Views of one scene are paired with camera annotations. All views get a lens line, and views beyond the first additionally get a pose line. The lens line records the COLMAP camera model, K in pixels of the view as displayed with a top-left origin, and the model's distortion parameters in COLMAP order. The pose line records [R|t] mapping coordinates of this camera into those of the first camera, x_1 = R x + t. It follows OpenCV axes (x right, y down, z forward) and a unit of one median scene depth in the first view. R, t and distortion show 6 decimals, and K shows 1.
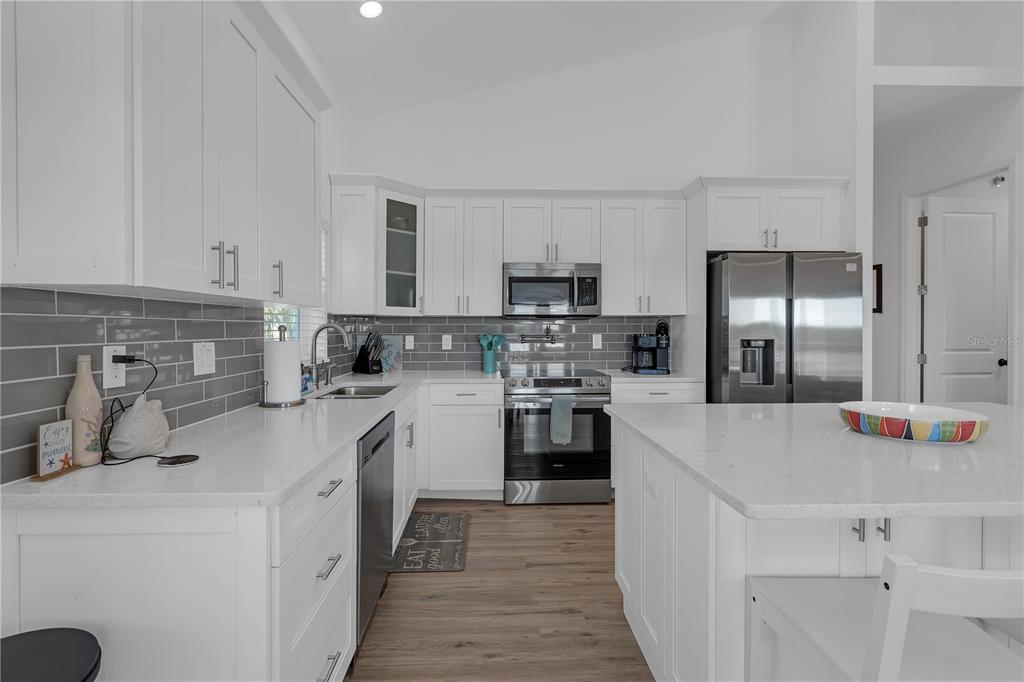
lens RADIAL K [[465.1, 0, 502.8], [0, 465.1, 330.1], [0, 0, 1]] dist [0.004085, -0.000761]
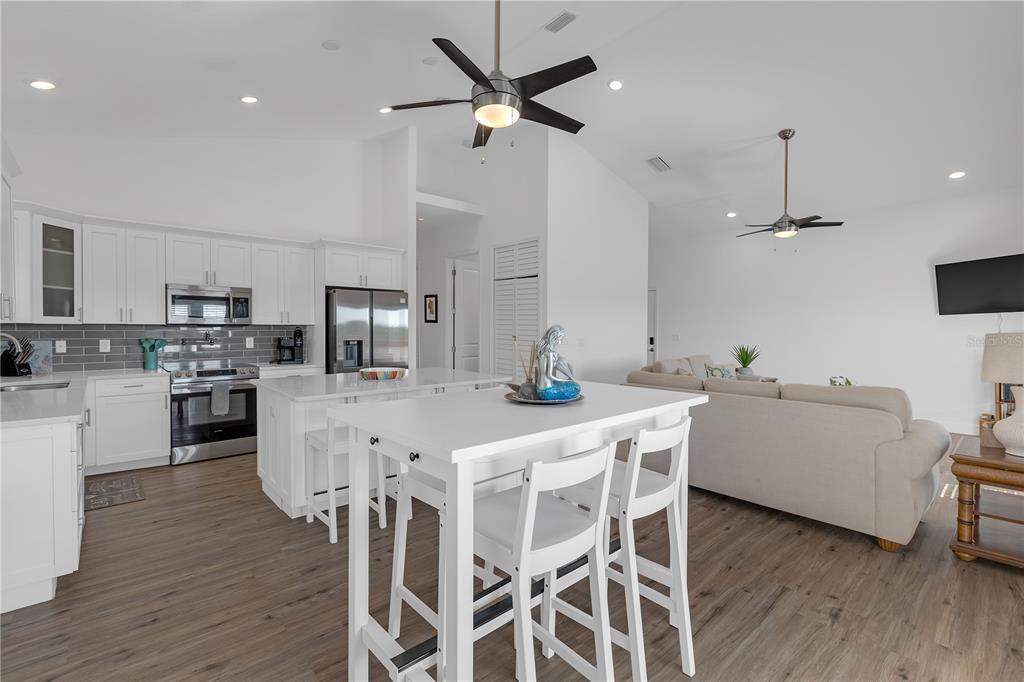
lens RADIAL K [[465.1, 0, 508.3], [0, 465.1, 336.7], [0, 0, 1]] dist [0.004085, -0.000761]
pose [[0.770755, -0.009384, 0.637063, -0.097804], [-0.002967, 0.999828, 0.018317, -0.024551], [-0.637125, -0.016008, 0.770594, -0.631729]]
